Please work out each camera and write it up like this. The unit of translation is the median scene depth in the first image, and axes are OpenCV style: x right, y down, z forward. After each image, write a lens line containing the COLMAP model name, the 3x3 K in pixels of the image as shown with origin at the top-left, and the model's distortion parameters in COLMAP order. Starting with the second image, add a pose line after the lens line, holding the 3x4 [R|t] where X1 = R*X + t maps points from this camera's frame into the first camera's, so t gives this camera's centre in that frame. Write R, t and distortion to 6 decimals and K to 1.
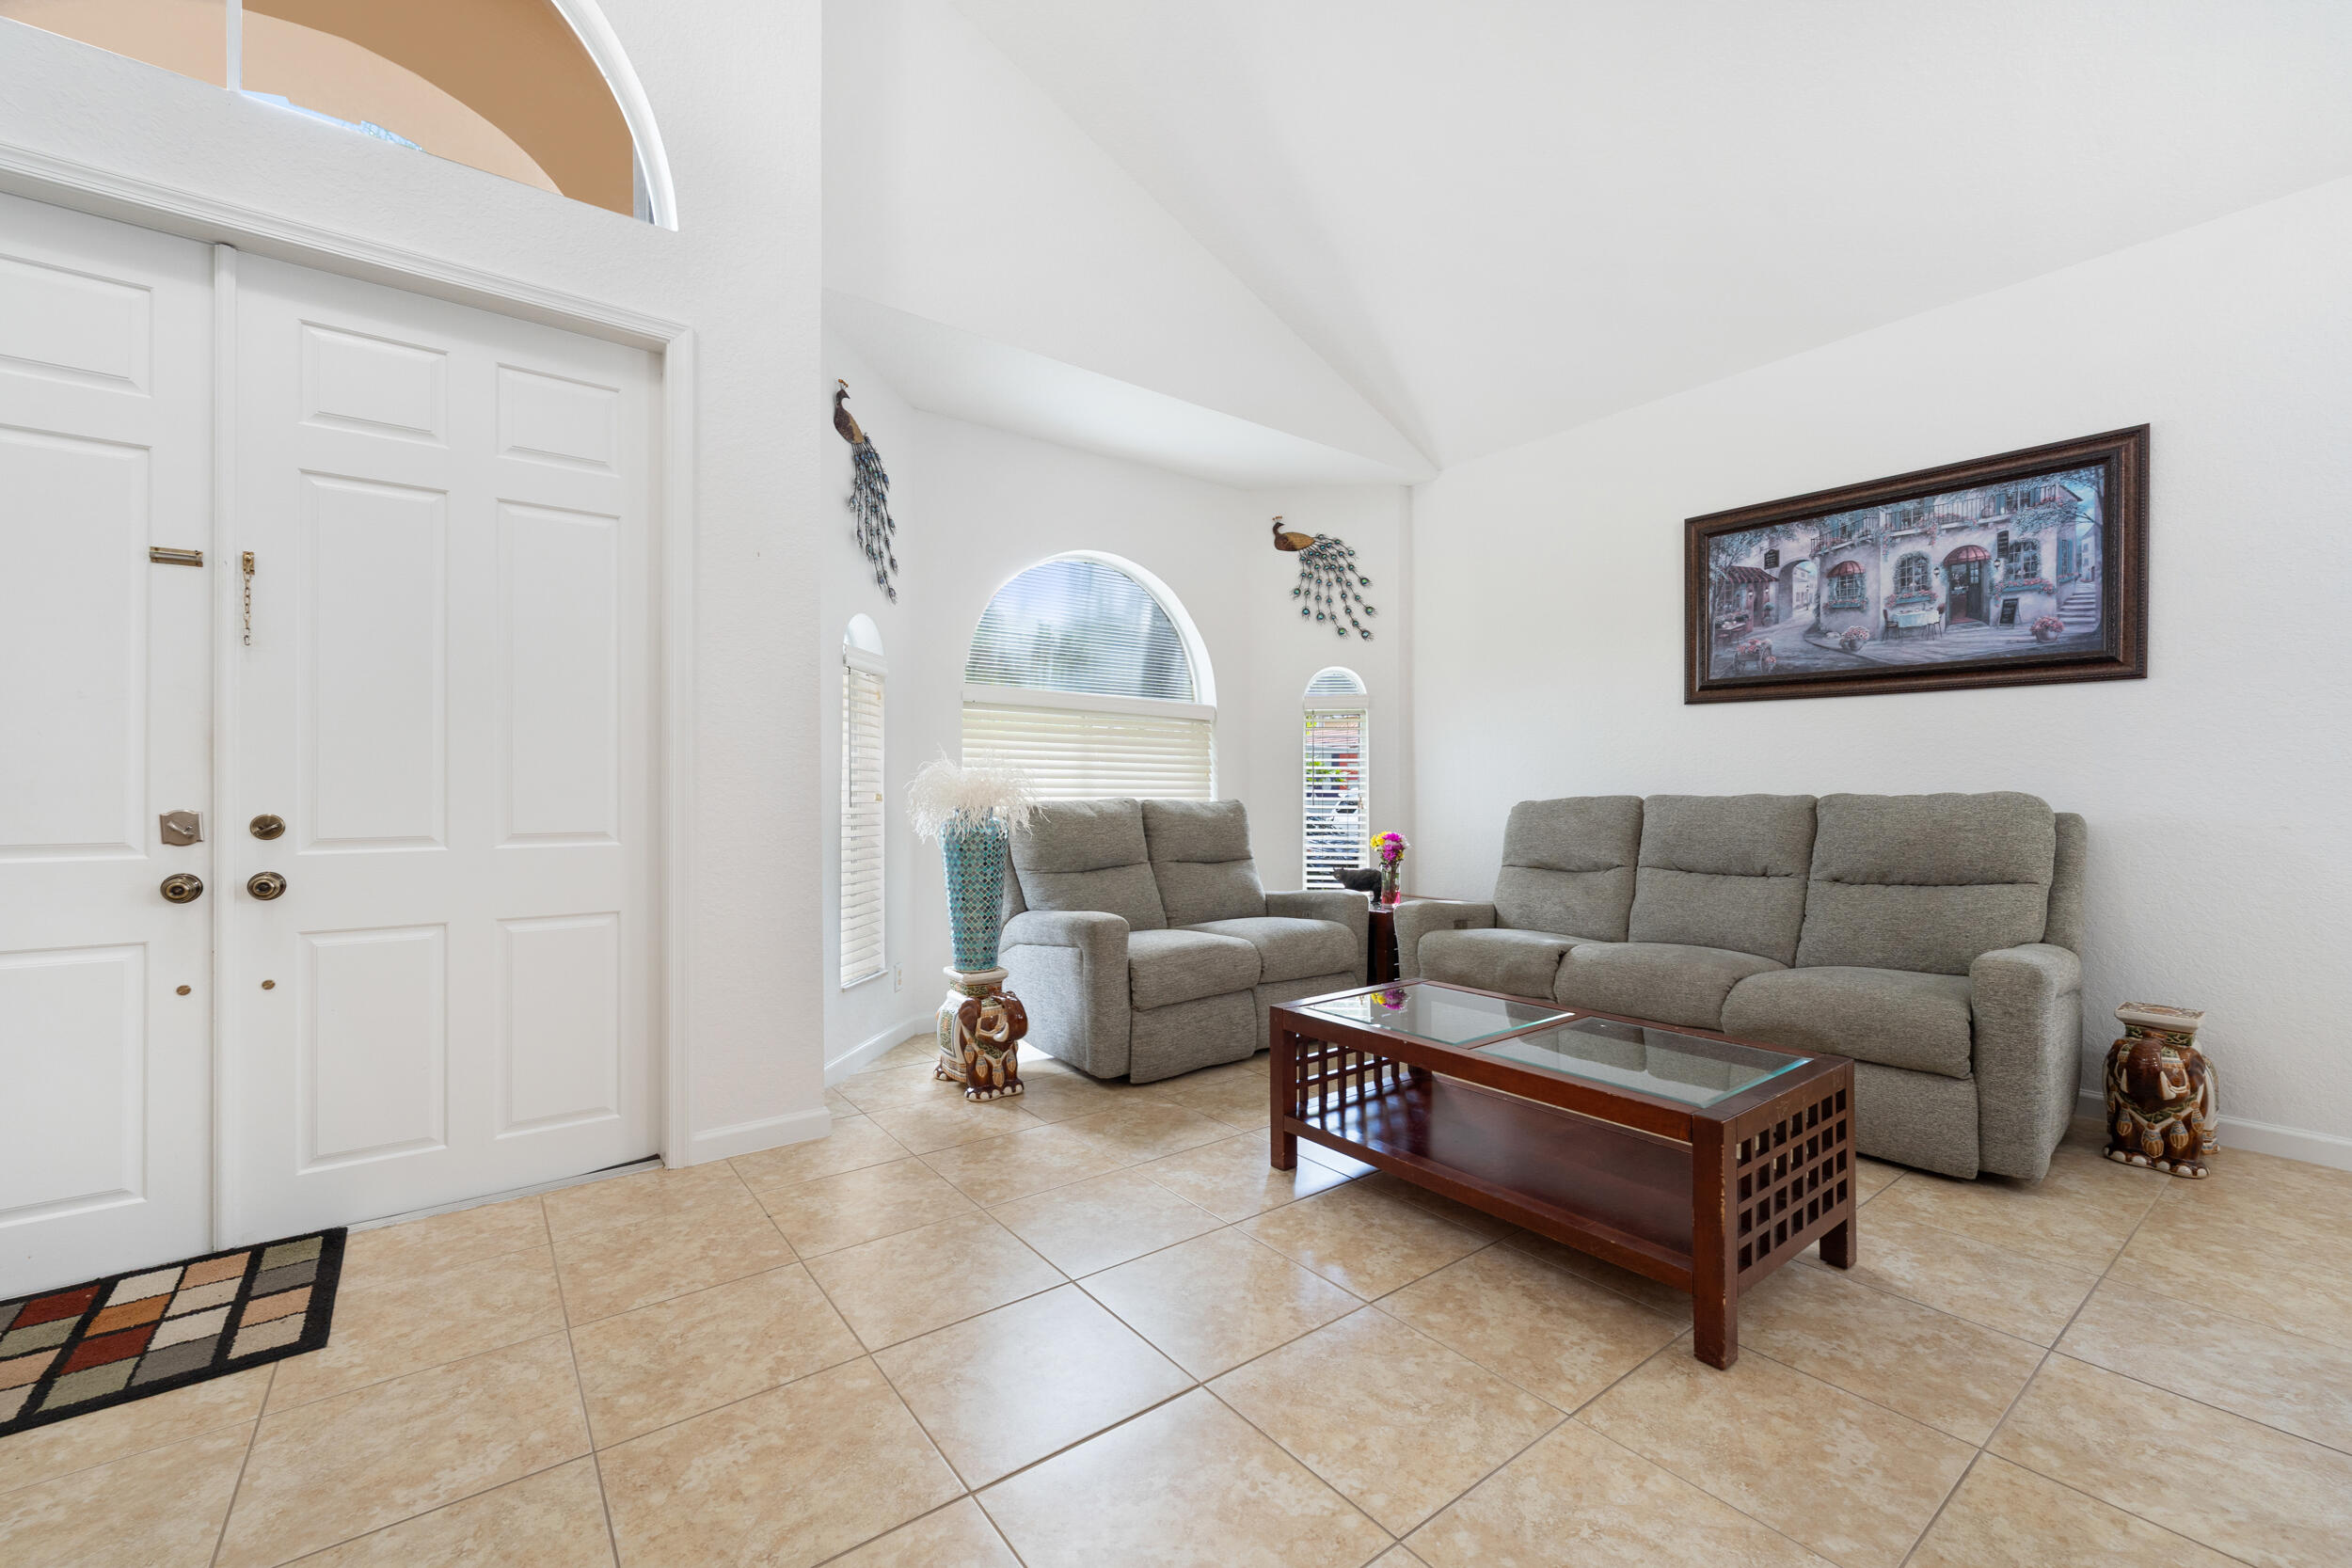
lens RADIAL K [[958.5, 0, 1179.9], [0, 958.5, 774.1], [0, 0, 1]] dist [0.006472, -0.002148]
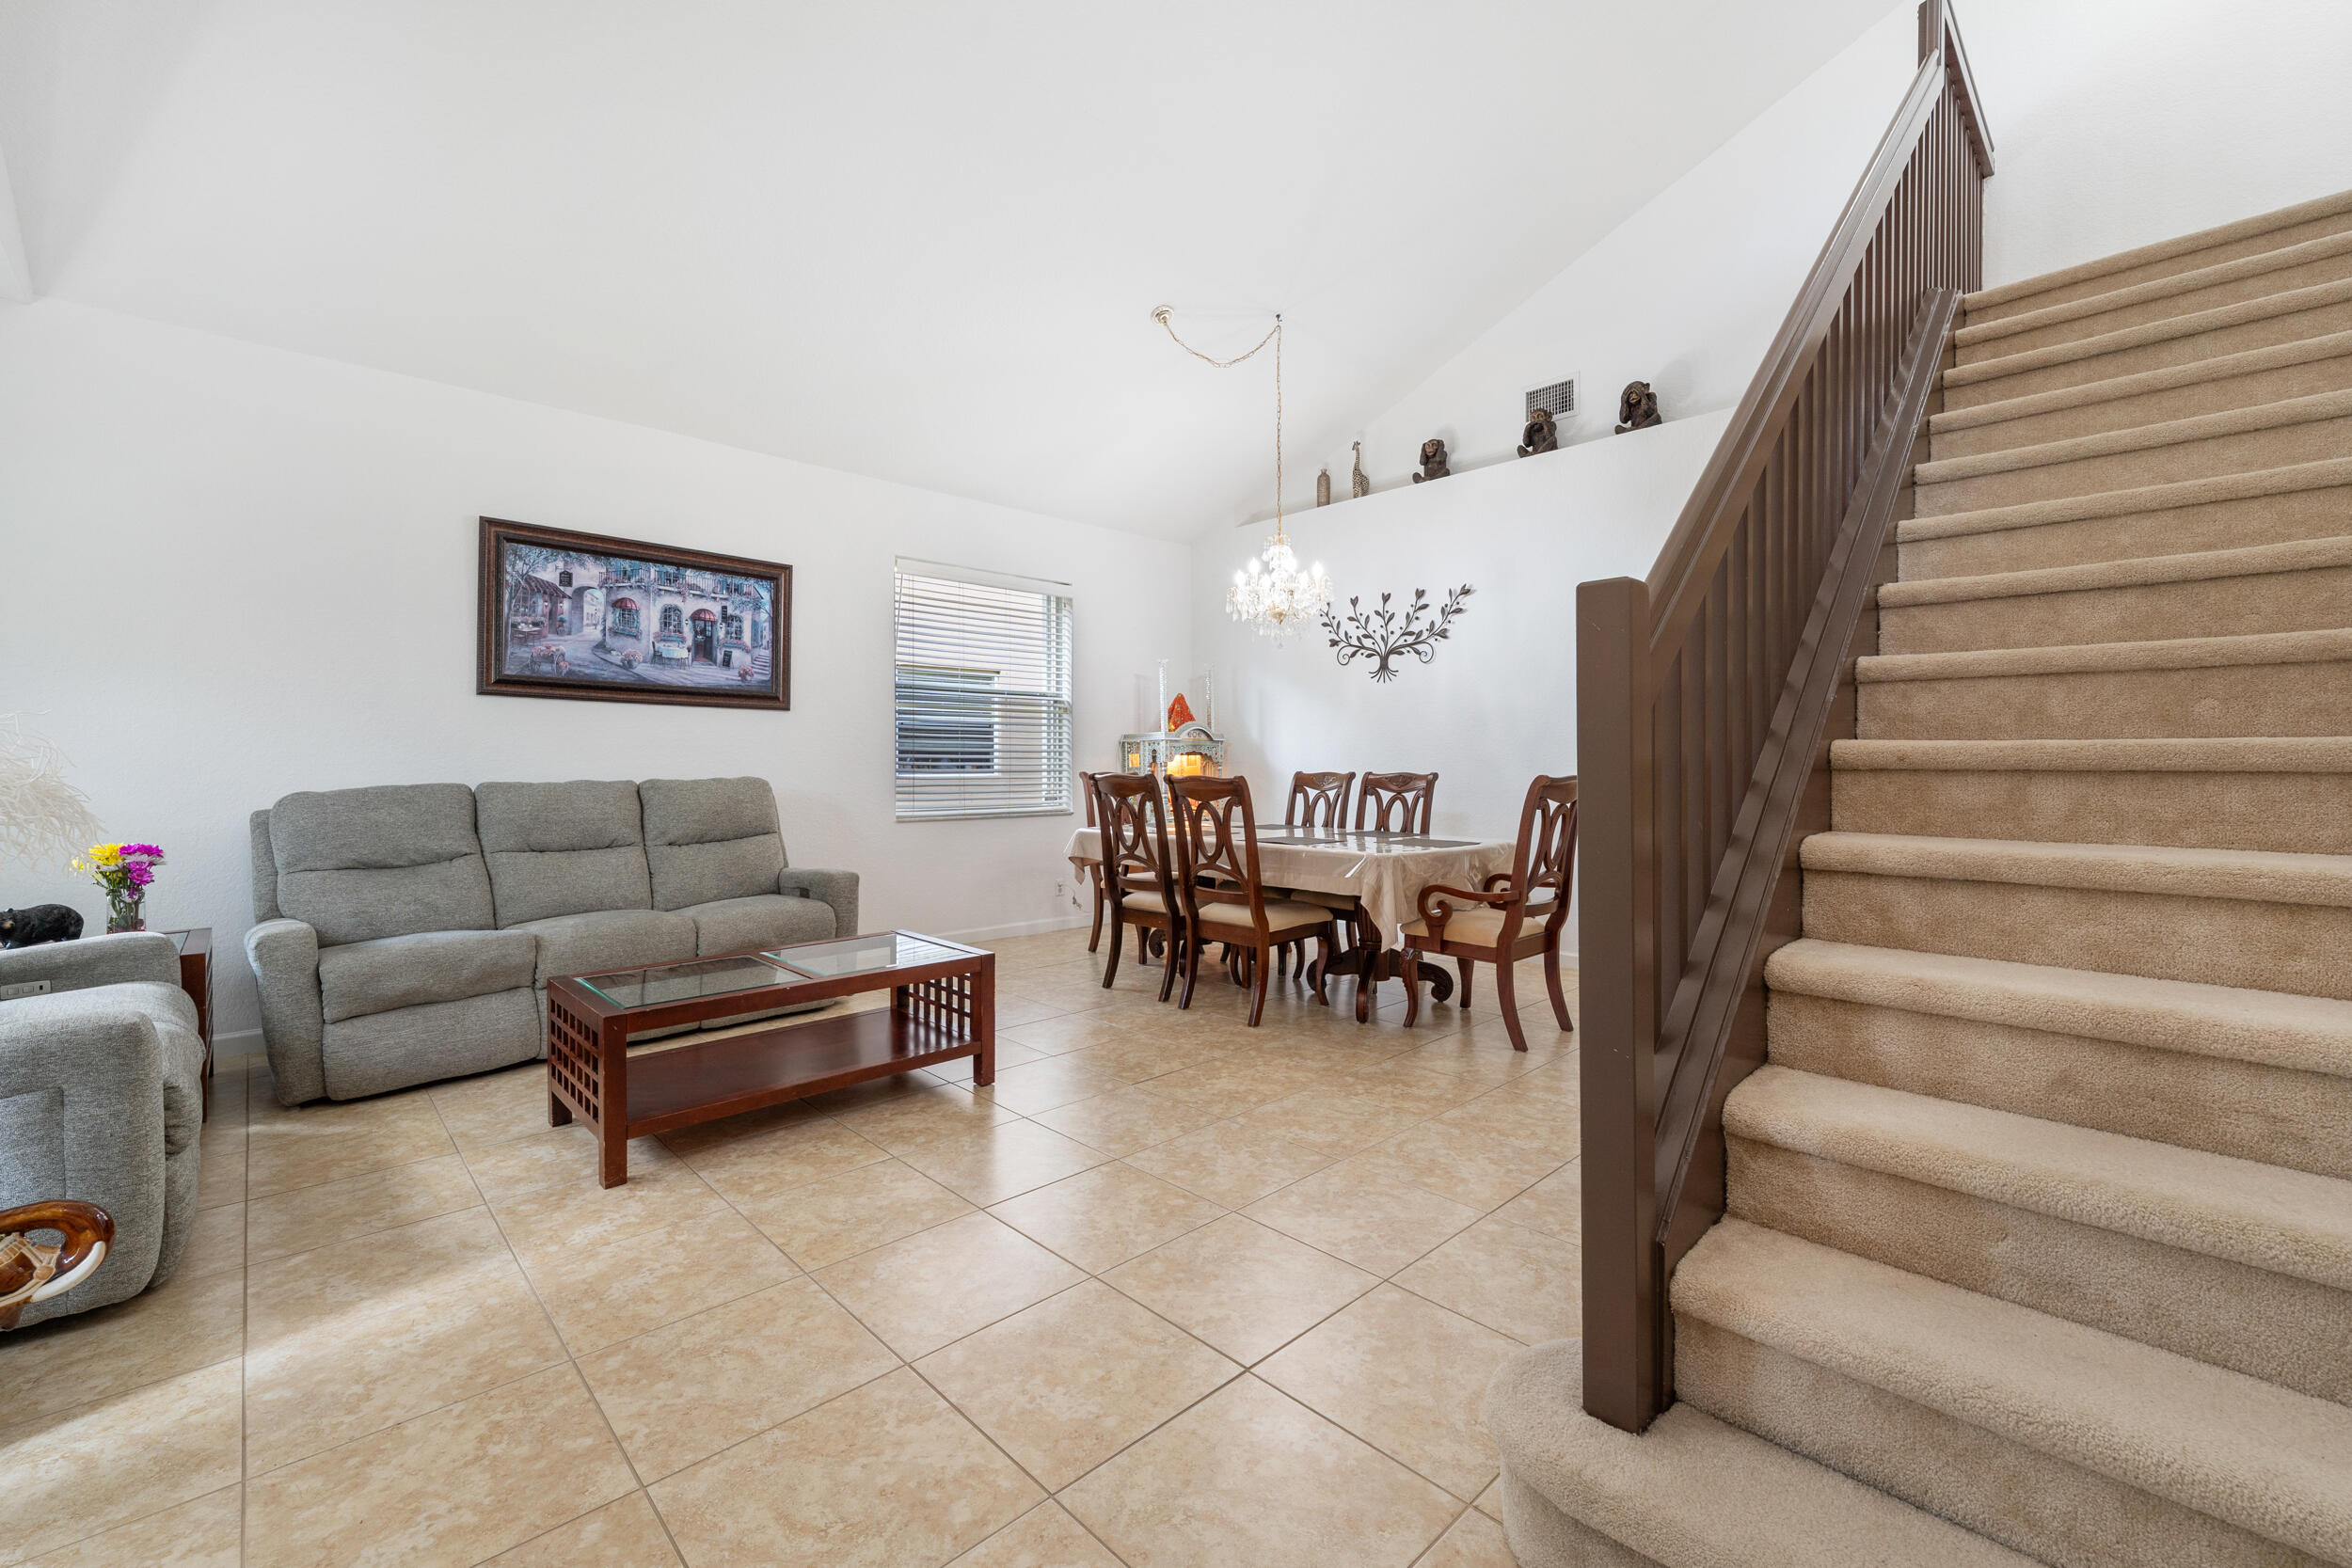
lens RADIAL K [[958.5, 0, 1149.4], [0, 958.5, 781.2], [0, 0, 1]] dist [0.006472, -0.002148]
pose [[-0.096760, -0.015118, 0.995193, -0.650535], [-0.015470, 0.999787, 0.013684, -0.005160], [-0.995187, -0.014072, -0.096974, 0.425300]]
